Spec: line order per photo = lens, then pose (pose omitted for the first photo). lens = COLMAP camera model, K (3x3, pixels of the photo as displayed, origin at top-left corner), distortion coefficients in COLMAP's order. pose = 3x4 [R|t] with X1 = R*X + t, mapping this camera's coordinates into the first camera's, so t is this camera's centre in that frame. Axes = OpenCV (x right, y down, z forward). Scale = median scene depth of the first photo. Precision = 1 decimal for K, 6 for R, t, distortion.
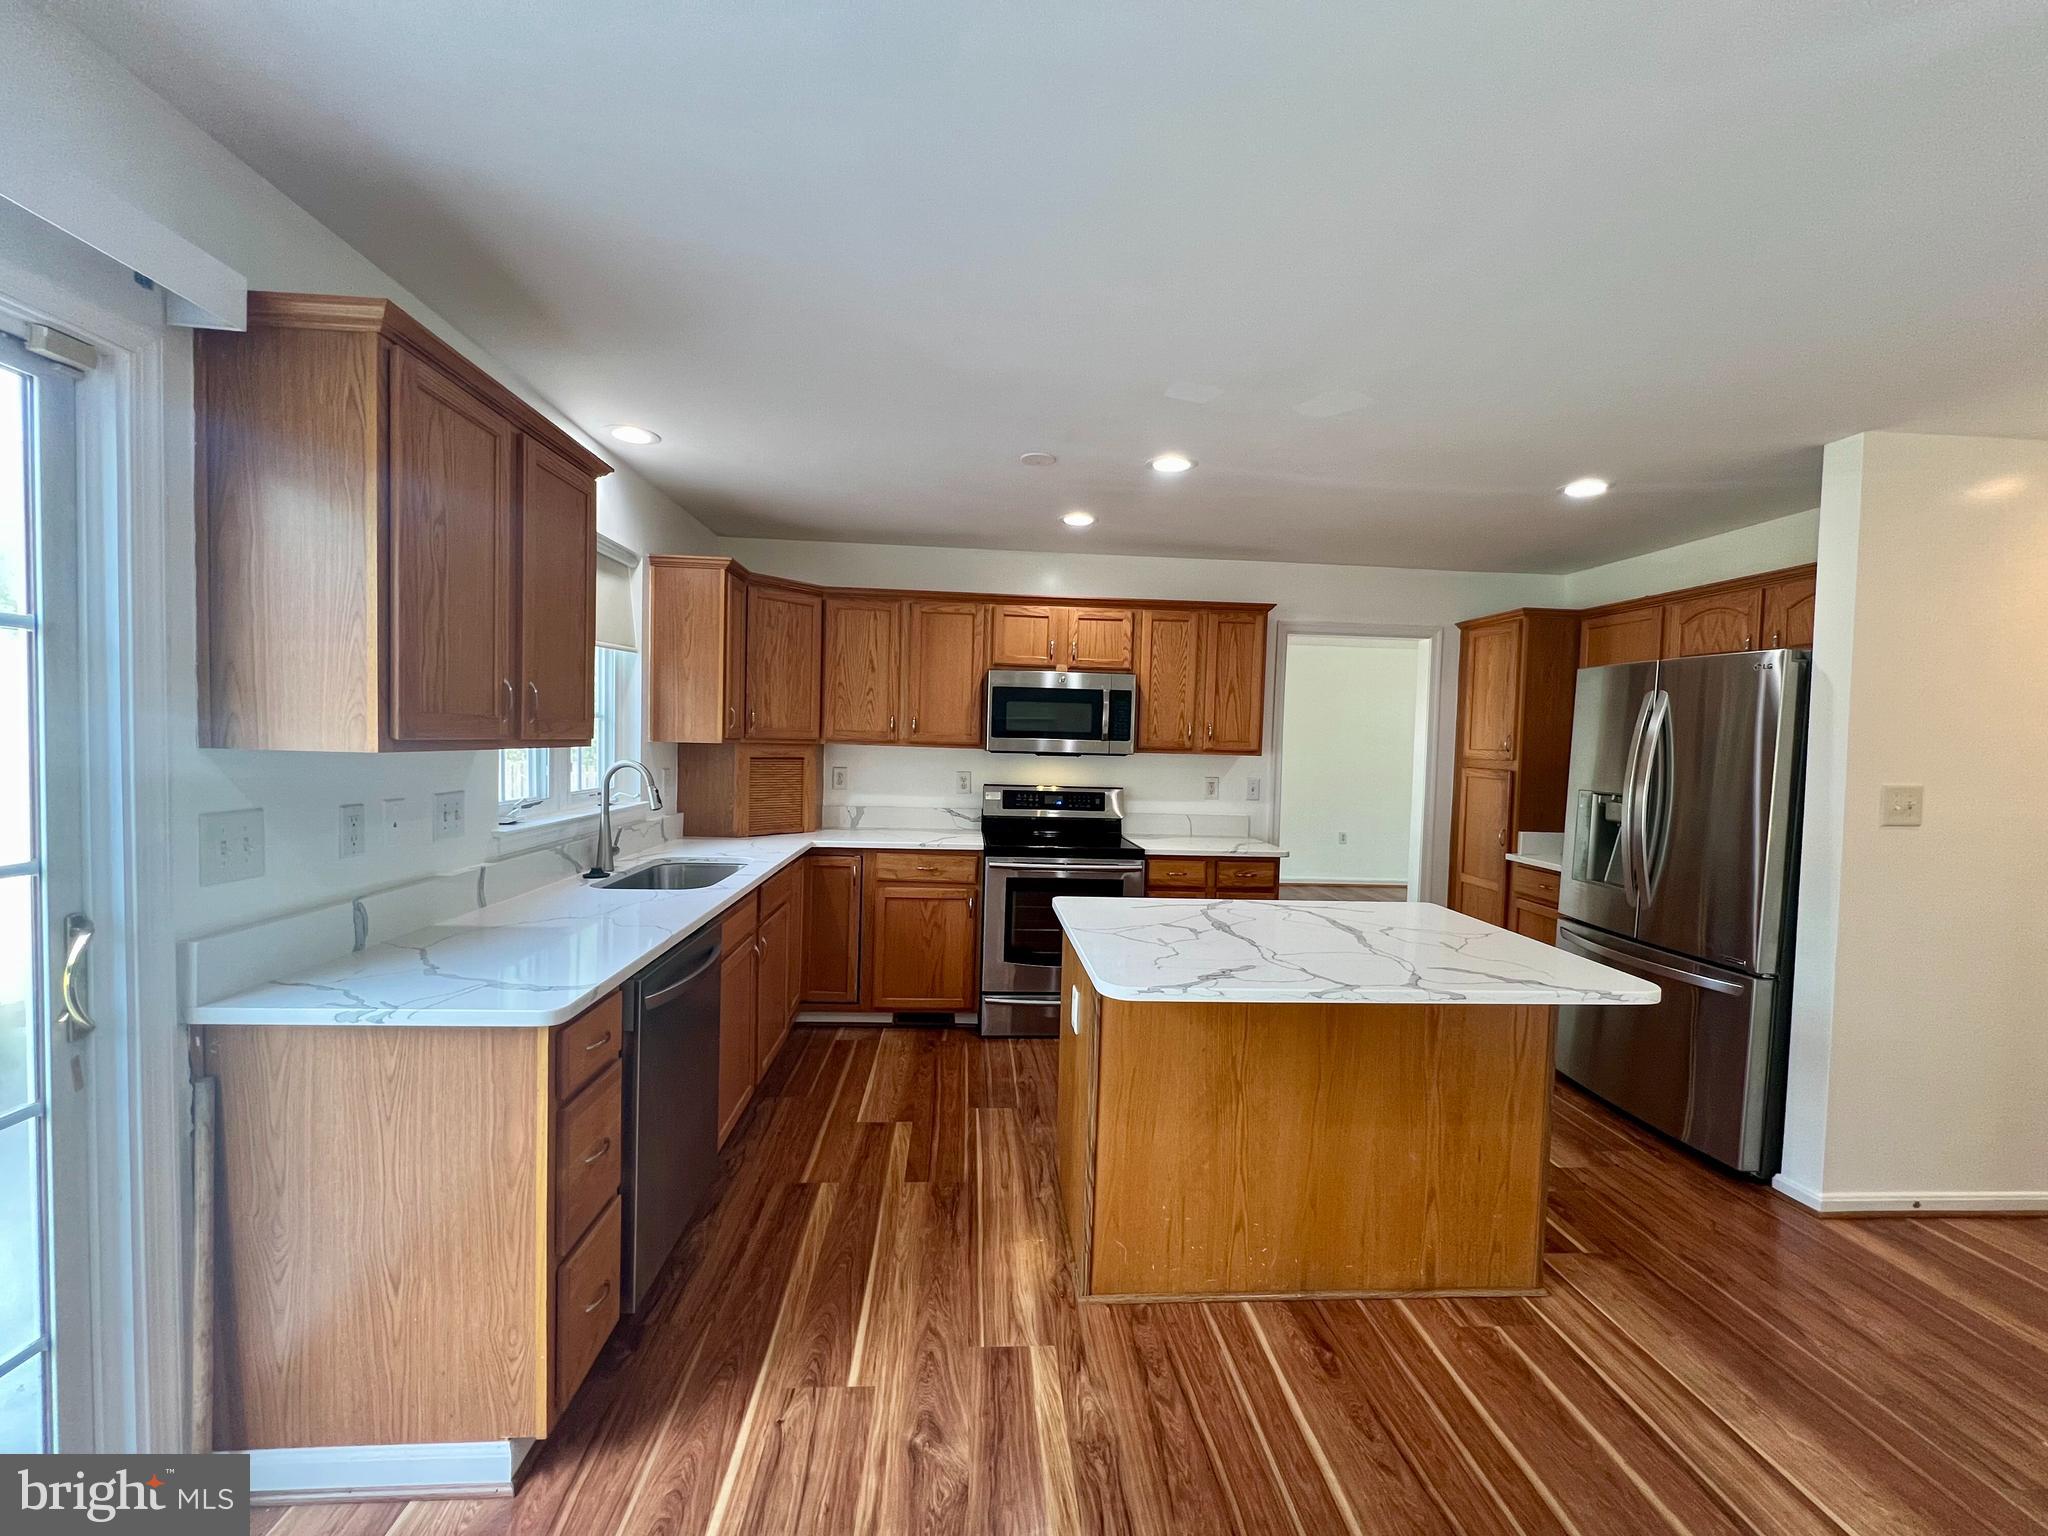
lens RADIAL K [[820.6, 0, 1019.4], [0, 820.6, 767.9], [0, 0, 1]] dist [-0.002085, 0.000801]
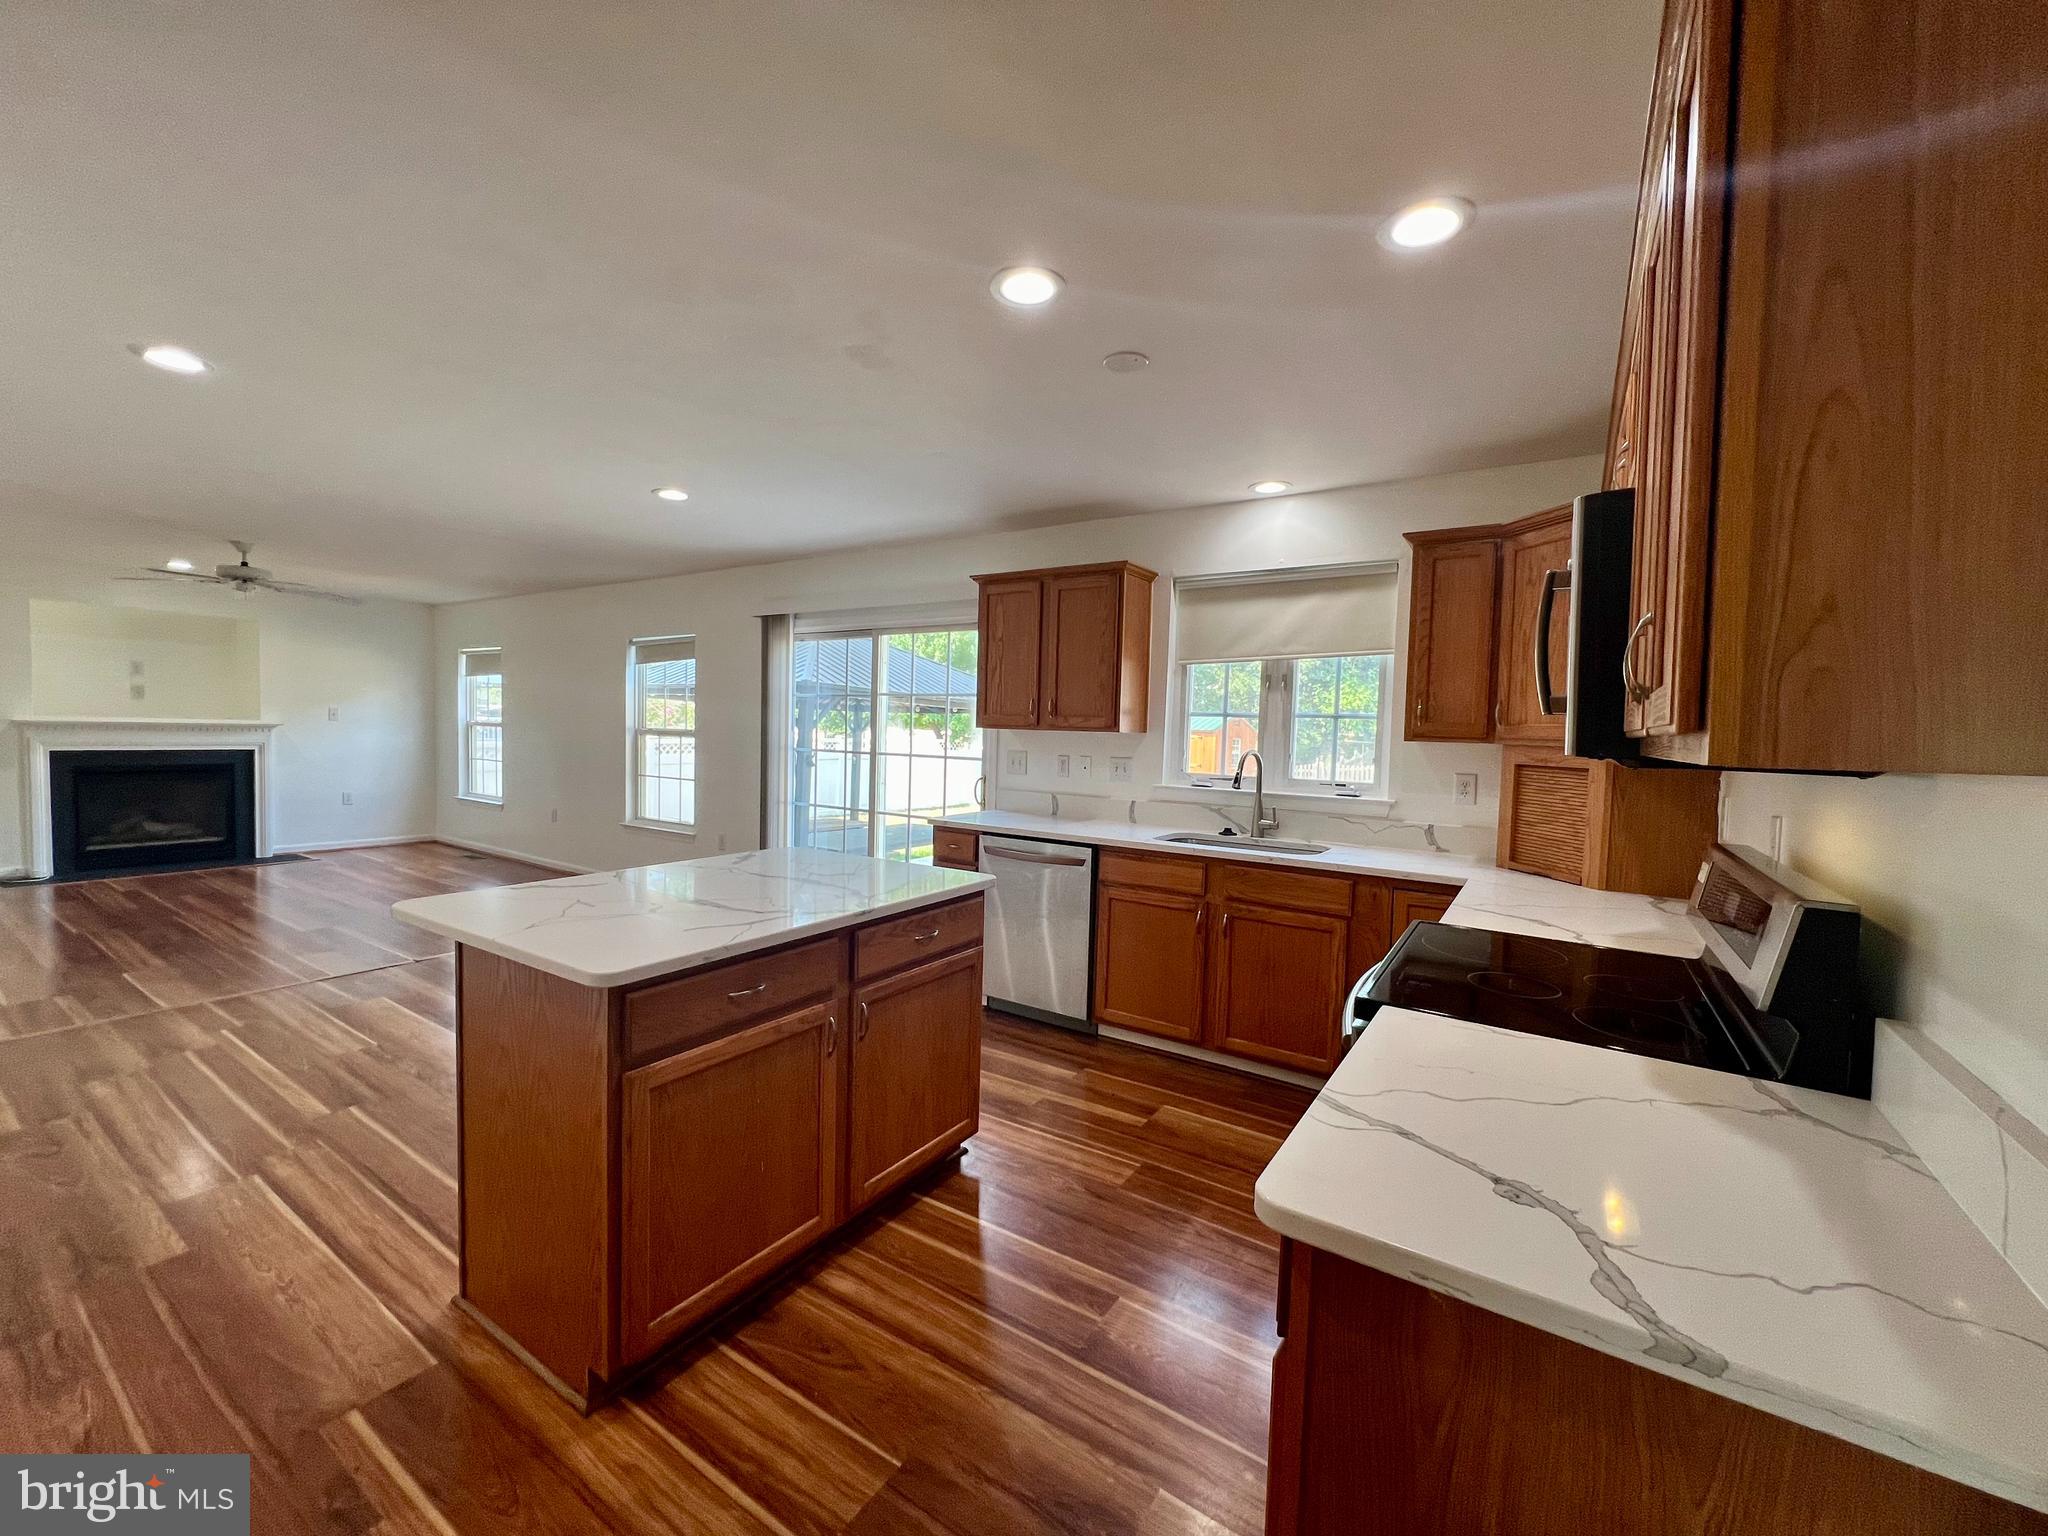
lens RADIAL K [[820.6, 0, 1019.4], [0, 820.6, 767.9], [0, 0, 1]] dist [-0.002085, 0.000801]
pose [[-0.603991, -0.005641, -0.796971, 0.547831], [-0.075067, 0.995932, 0.049840, -0.012876], [0.793448, 0.089929, -0.601958, 1.096081]]
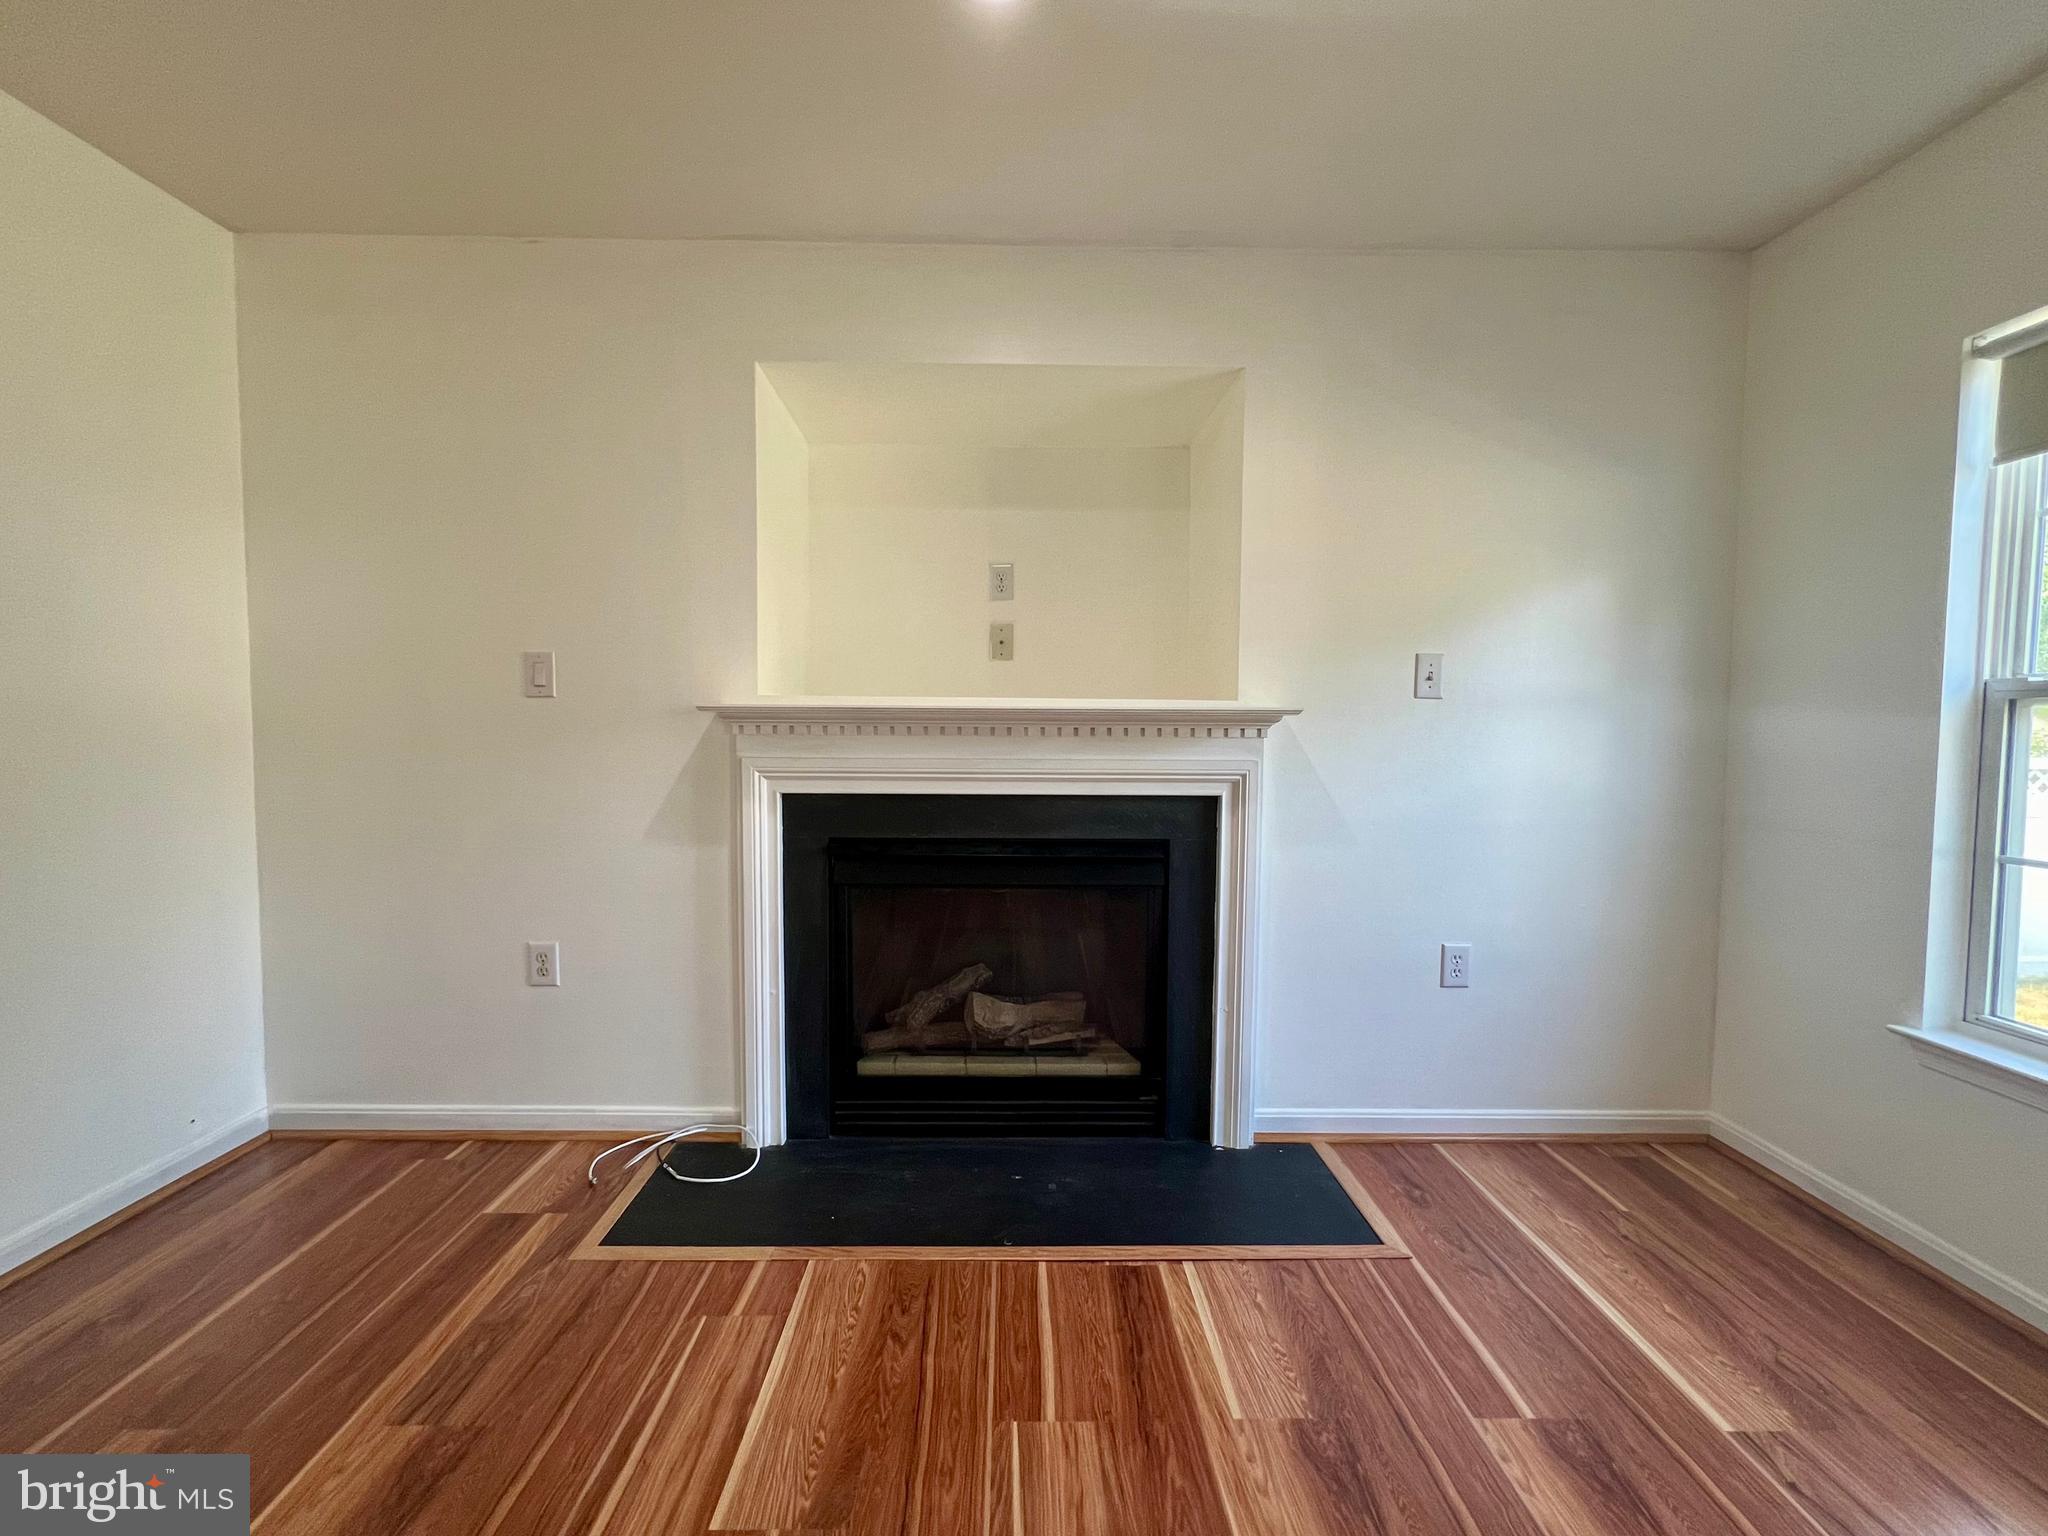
lens RADIAL K [[820.6, 0, 1019.4], [0, 820.6, 767.9], [0, 0, 1]] dist [-0.002085, 0.000801]
pose [[-0.997972, -0.037354, 0.051538, 0.220095], [-0.032798, 0.995706, 0.086566, 0.106963], [-0.054550, 0.084700, -0.994912, -0.858572]]
